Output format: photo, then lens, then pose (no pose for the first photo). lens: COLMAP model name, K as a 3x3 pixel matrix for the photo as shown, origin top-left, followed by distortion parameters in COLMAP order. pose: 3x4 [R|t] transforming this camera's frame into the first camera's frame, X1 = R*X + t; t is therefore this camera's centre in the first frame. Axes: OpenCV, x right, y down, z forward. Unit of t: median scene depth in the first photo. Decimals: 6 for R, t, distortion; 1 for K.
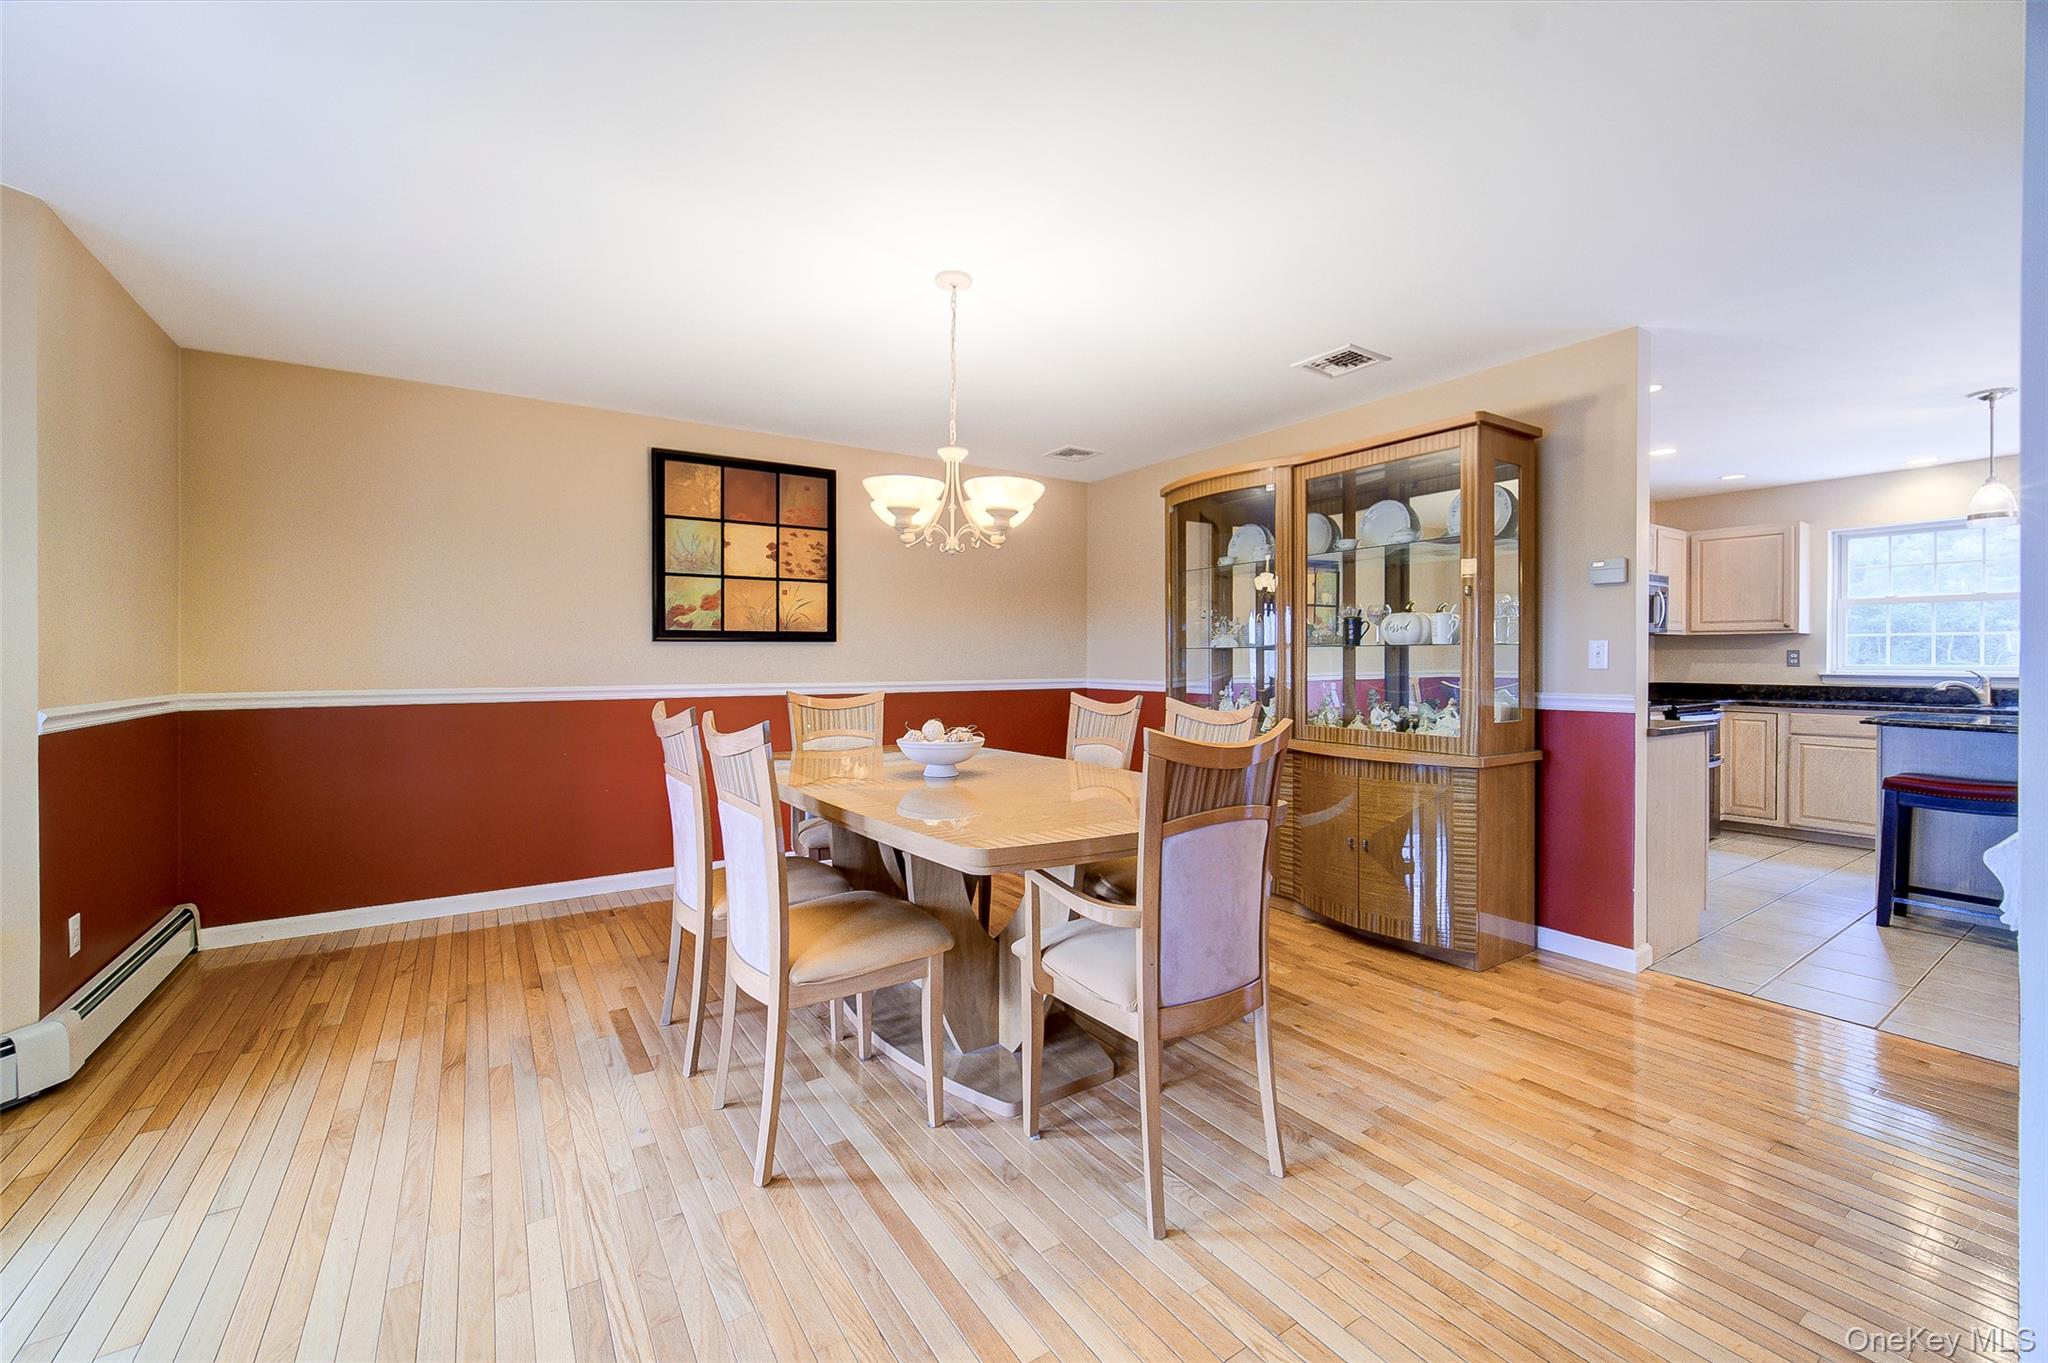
lens RADIAL K [[818.4, 0, 999.0], [0, 818.4, 658.4], [0, 0, 1]] dist [-0.000766, -0.000062]
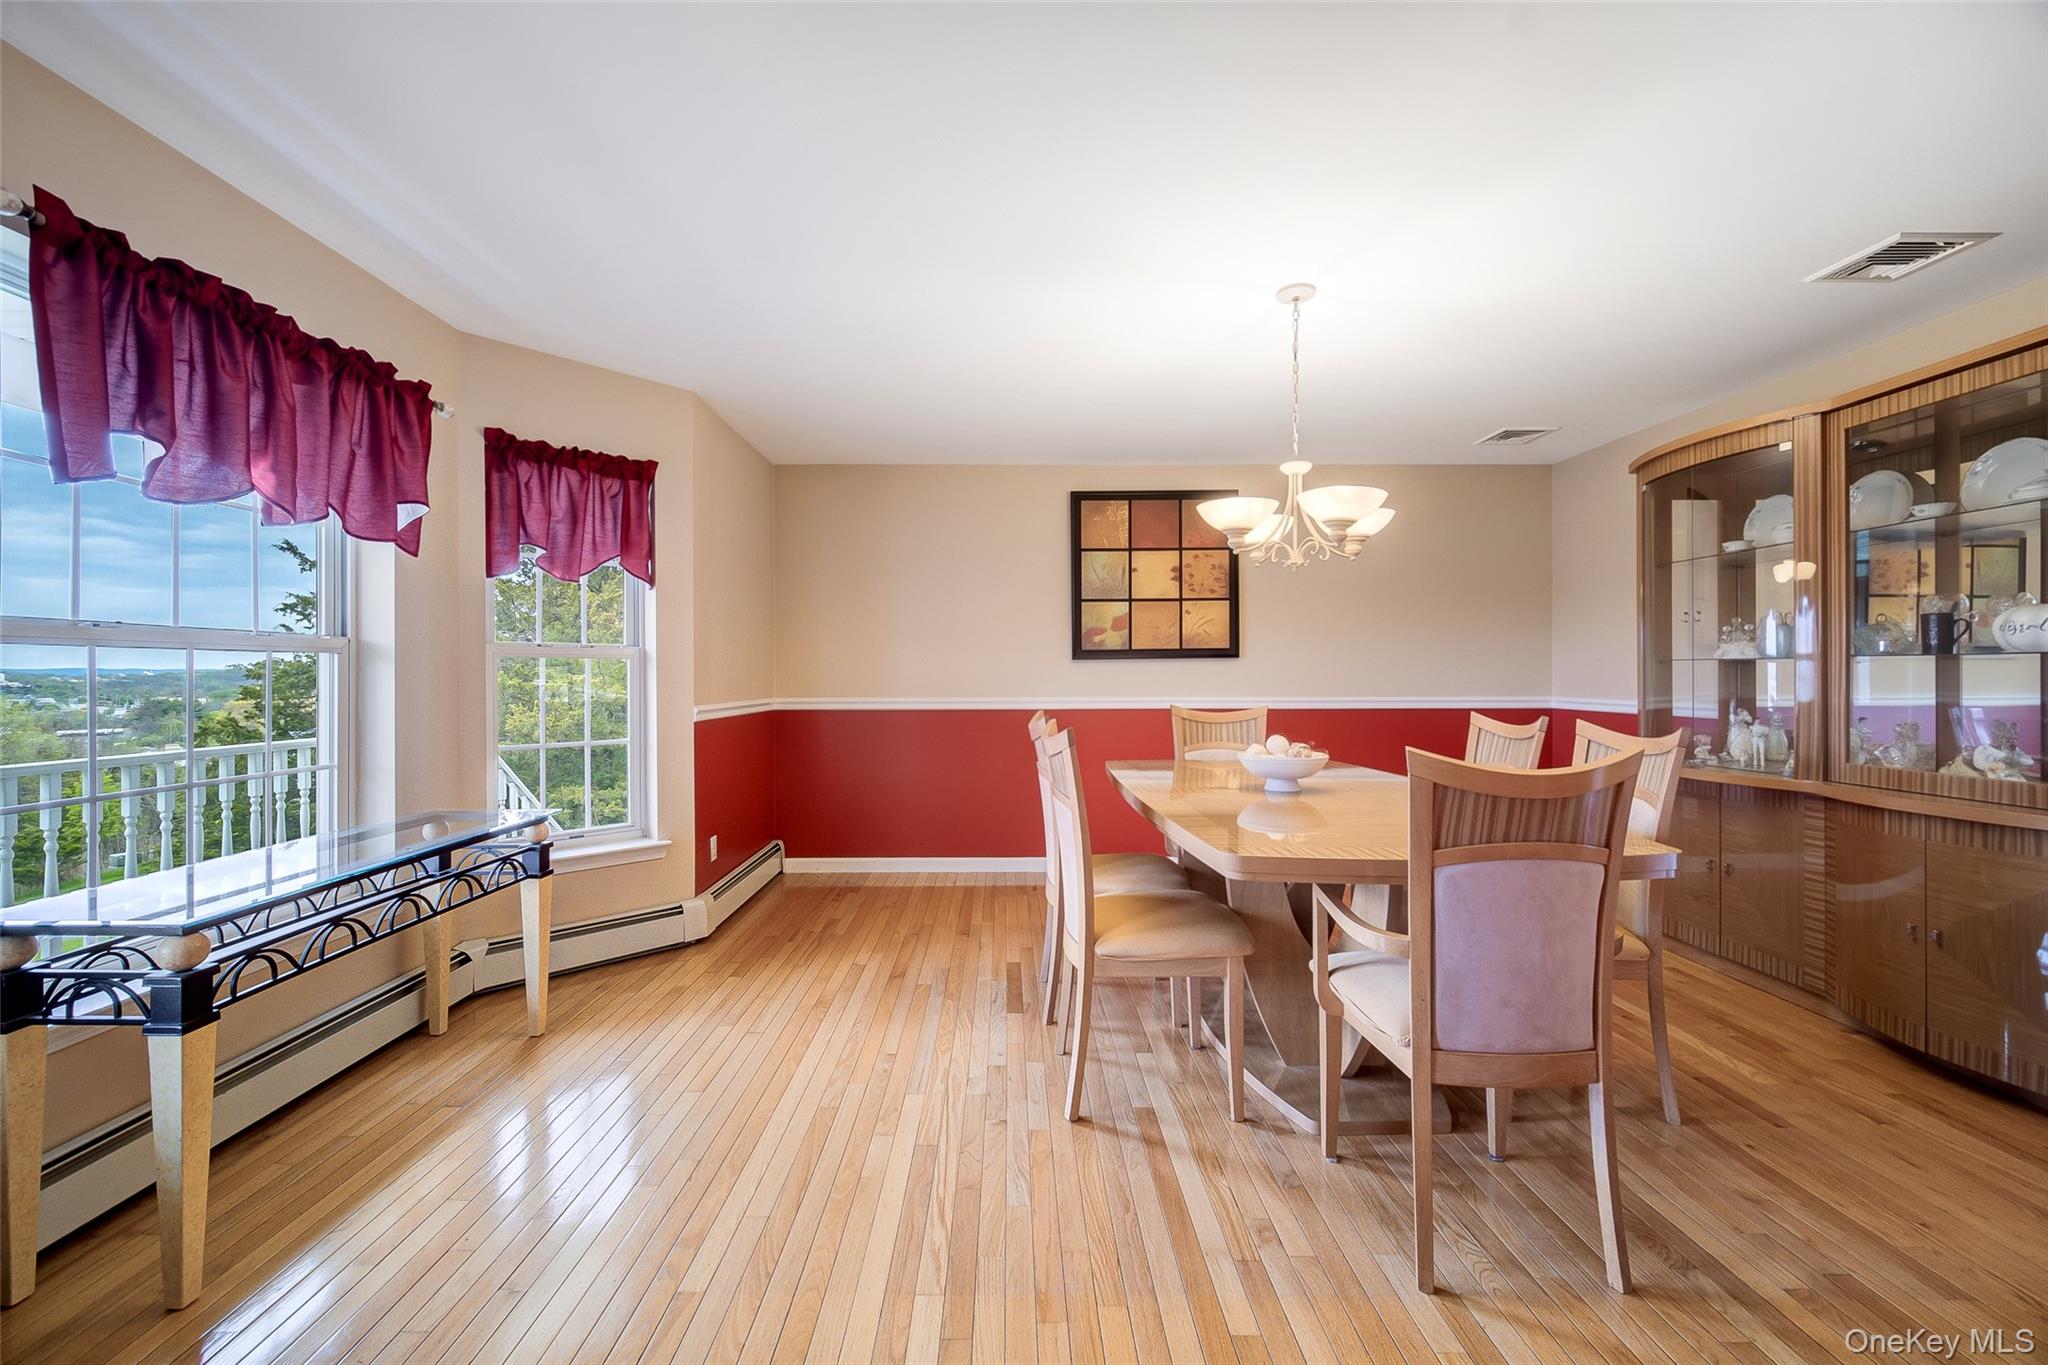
lens RADIAL K [[810.2, 0, 1006.1], [0, 810.2, 679.8], [0, 0, 1]] dist [-0.000458, 0.000109]
pose [[0.844469, 0.002137, -0.535601, 0.173262], [0.001600, 0.999978, 0.006511, 0.000658], [0.535603, -0.006356, 0.844446, -0.022002]]
